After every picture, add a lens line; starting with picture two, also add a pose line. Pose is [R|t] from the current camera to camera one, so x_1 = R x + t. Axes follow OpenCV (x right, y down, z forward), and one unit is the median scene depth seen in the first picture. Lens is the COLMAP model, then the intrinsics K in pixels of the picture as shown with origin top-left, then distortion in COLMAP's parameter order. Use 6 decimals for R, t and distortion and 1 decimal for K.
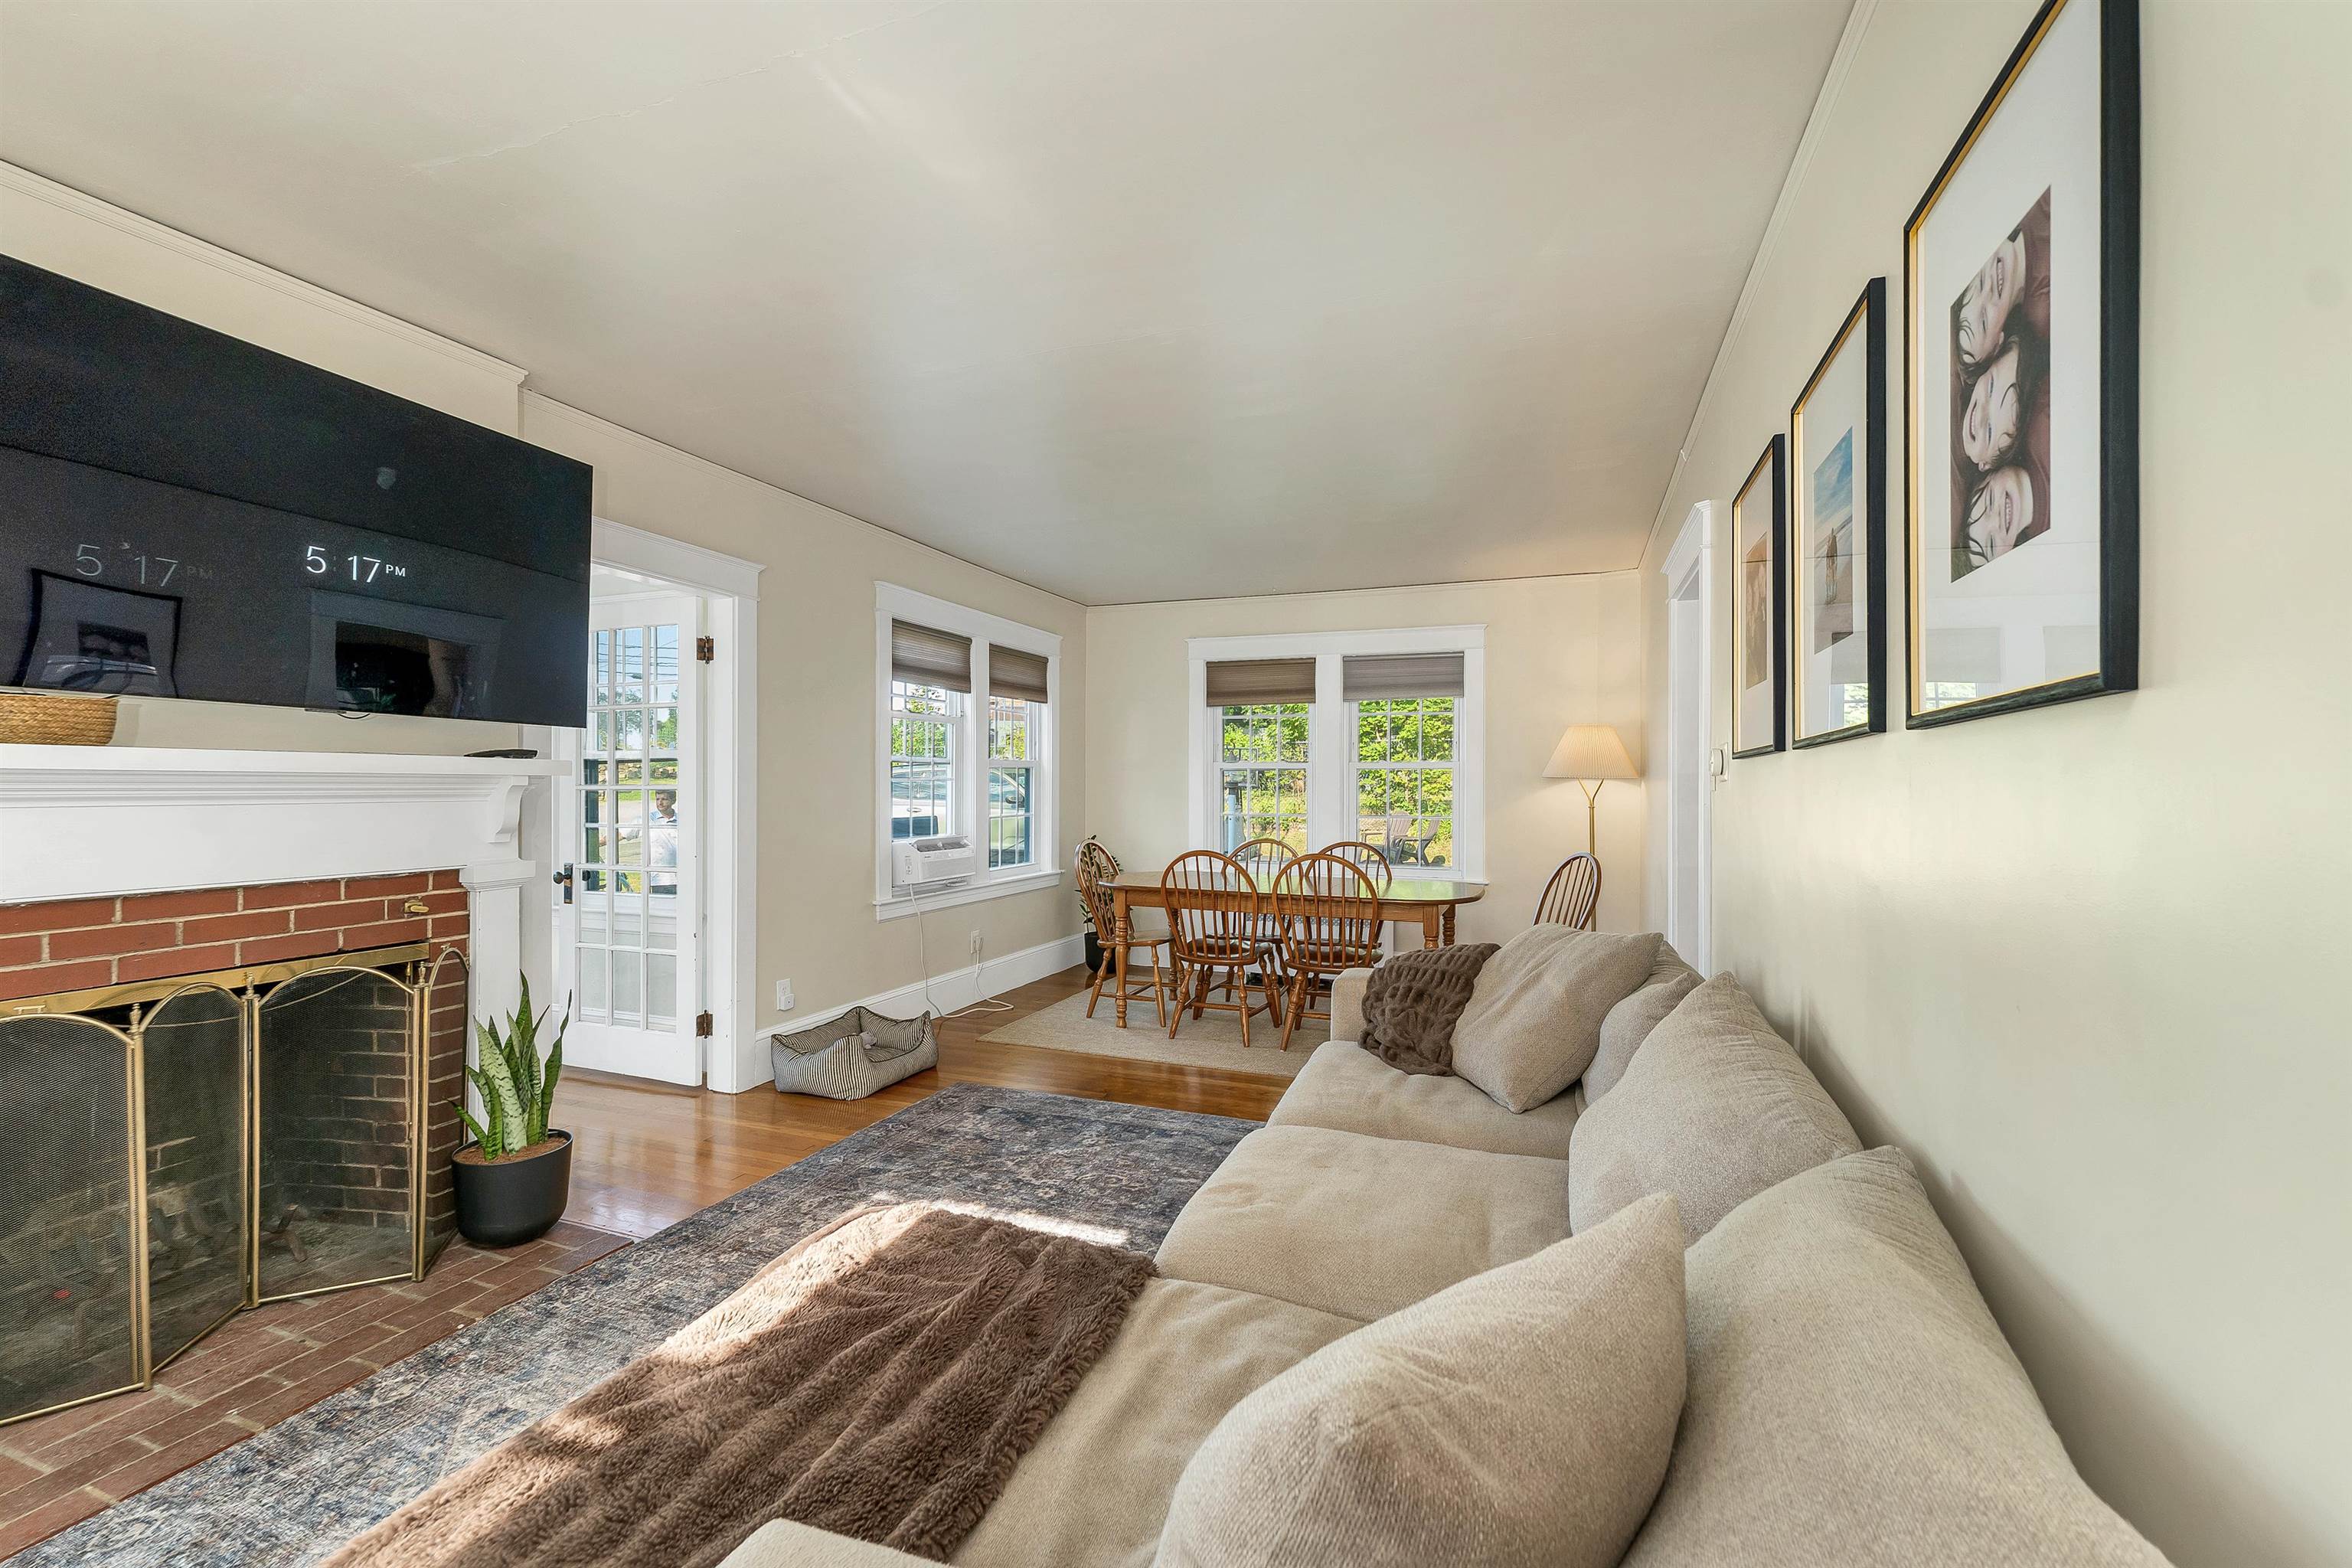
lens RADIAL K [[1003.1, 0, 1162.8], [0, 1003.1, 788.5], [0, 0, 1]] dist [0.005976, 0.000412]
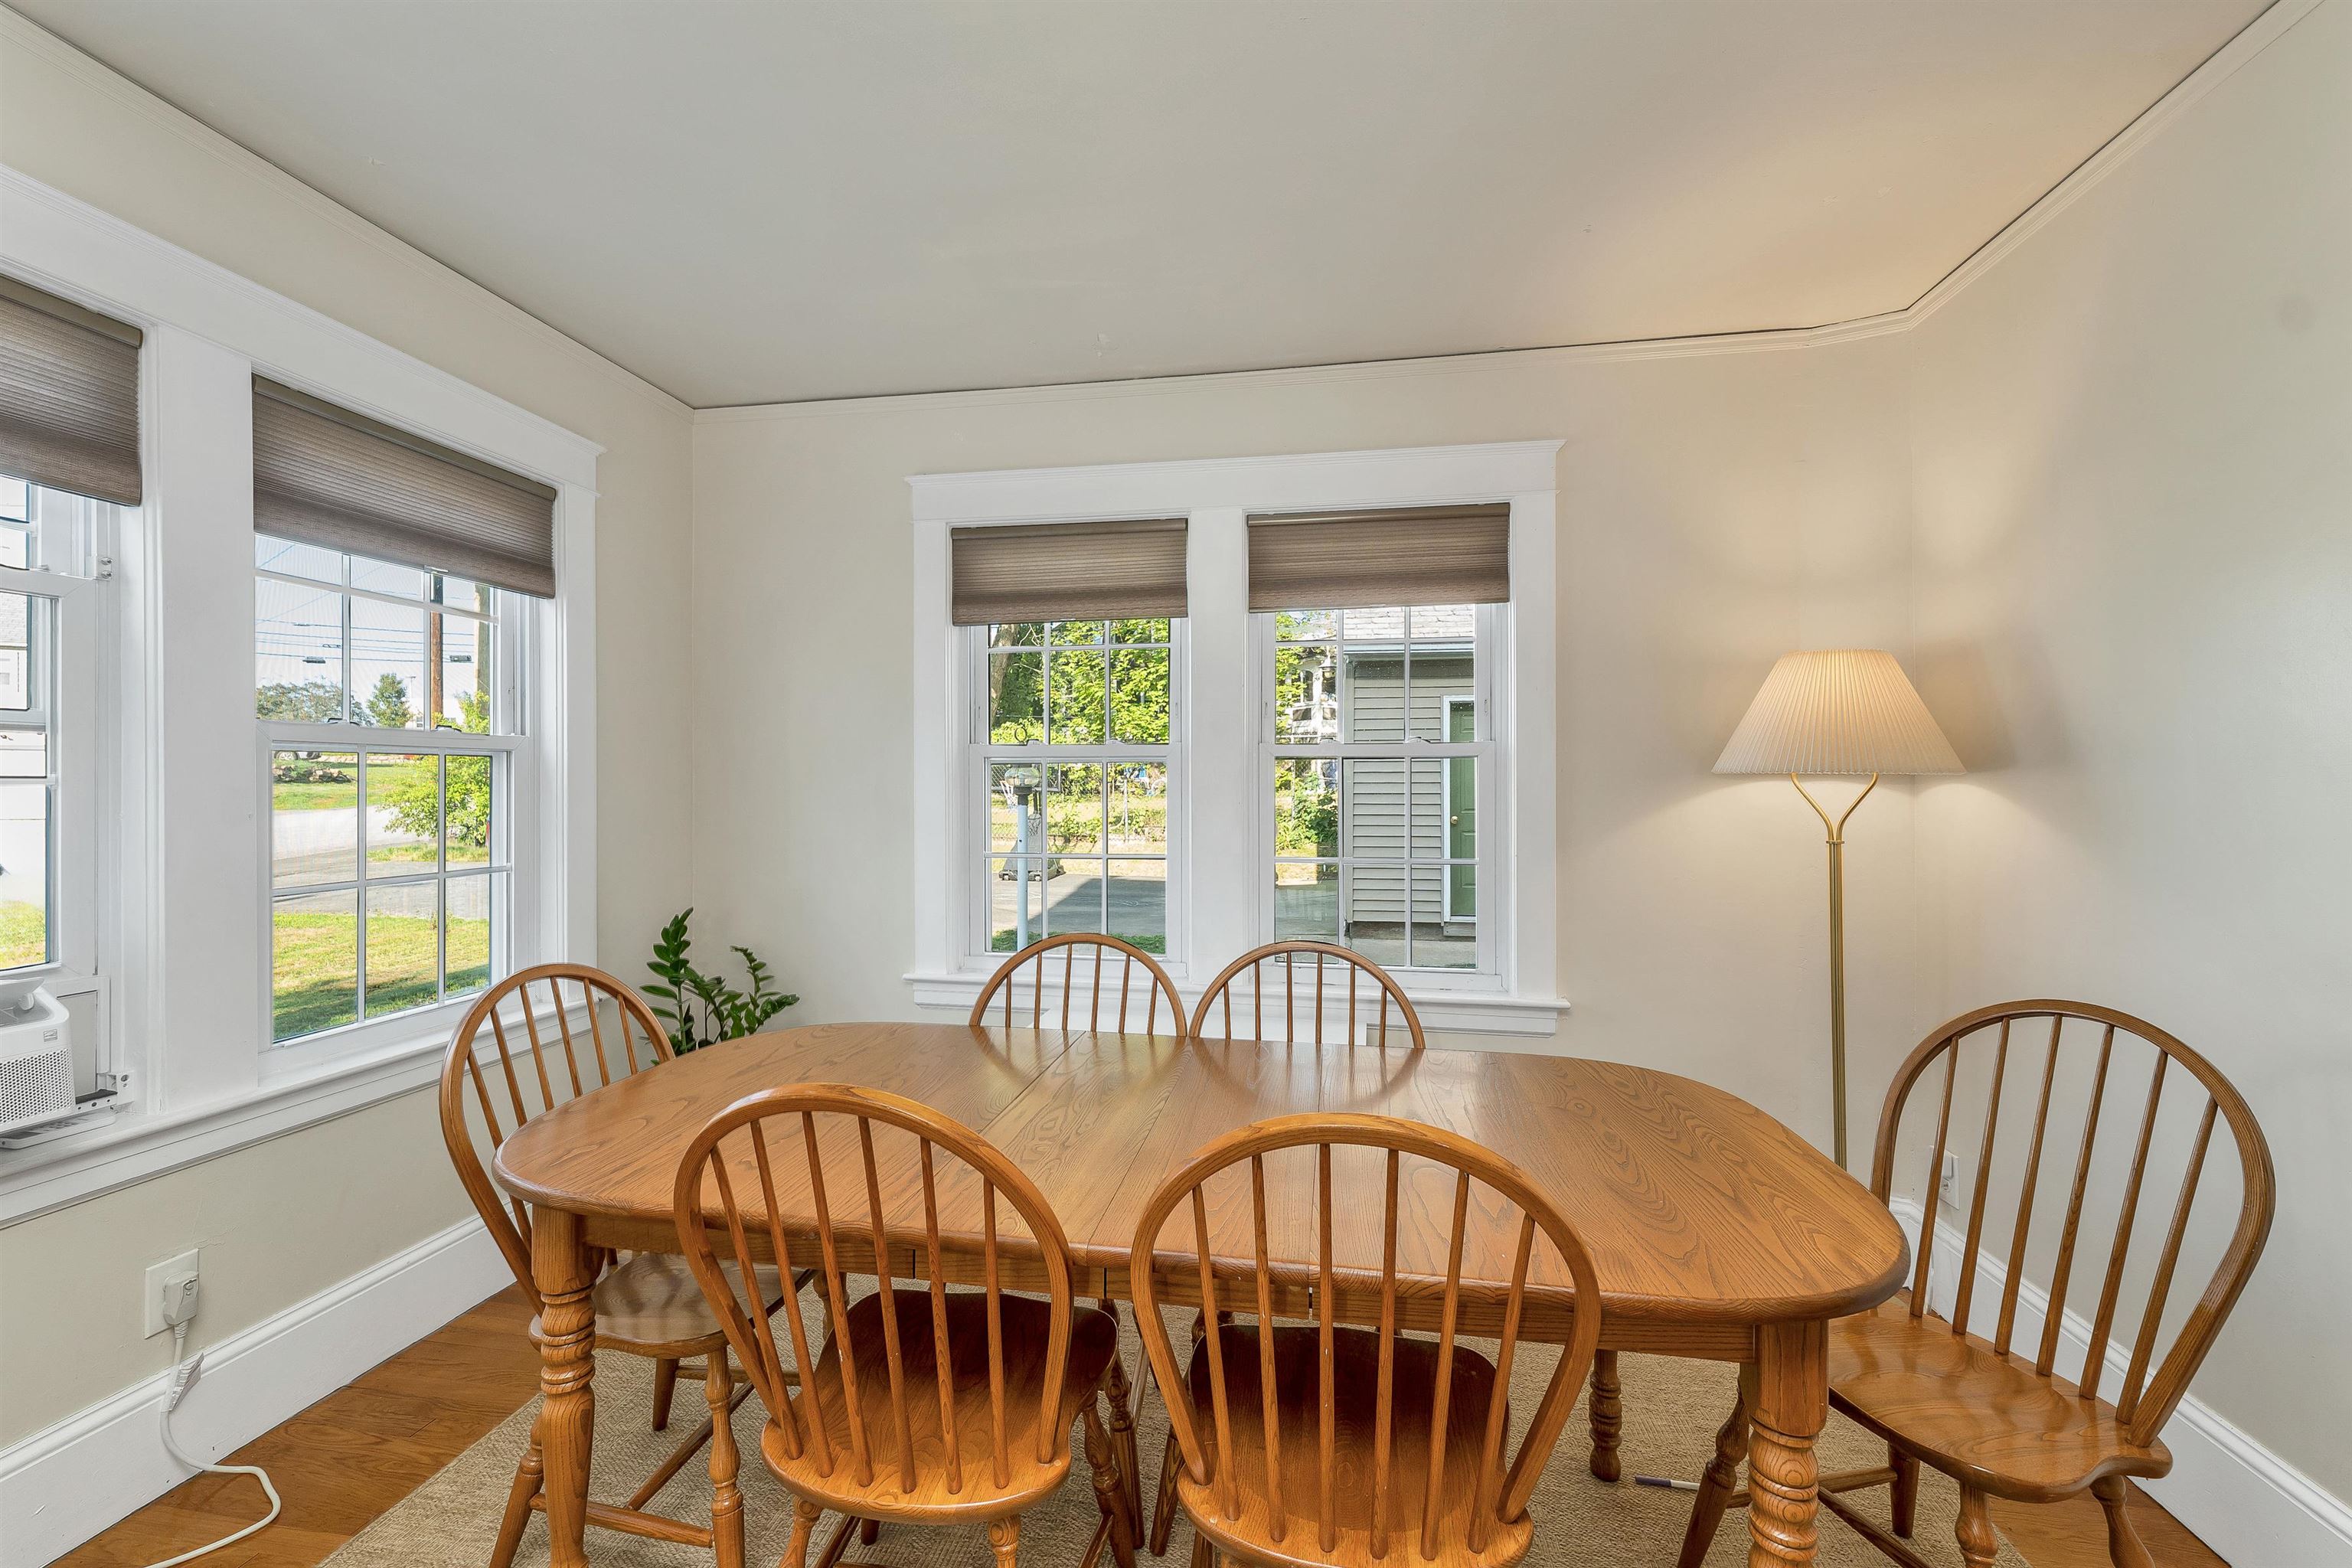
lens RADIAL K [[957.2, 0, 1177.5], [0, 957.2, 771.4], [0, 0, 1]] dist [0.000424, 0.000071]
pose [[0.975939, 0.000324, 0.218042, 0.050898], [0.003466, 0.999849, -0.017002, -0.005501], [-0.218015, 0.017349, 0.975791, 0.569868]]
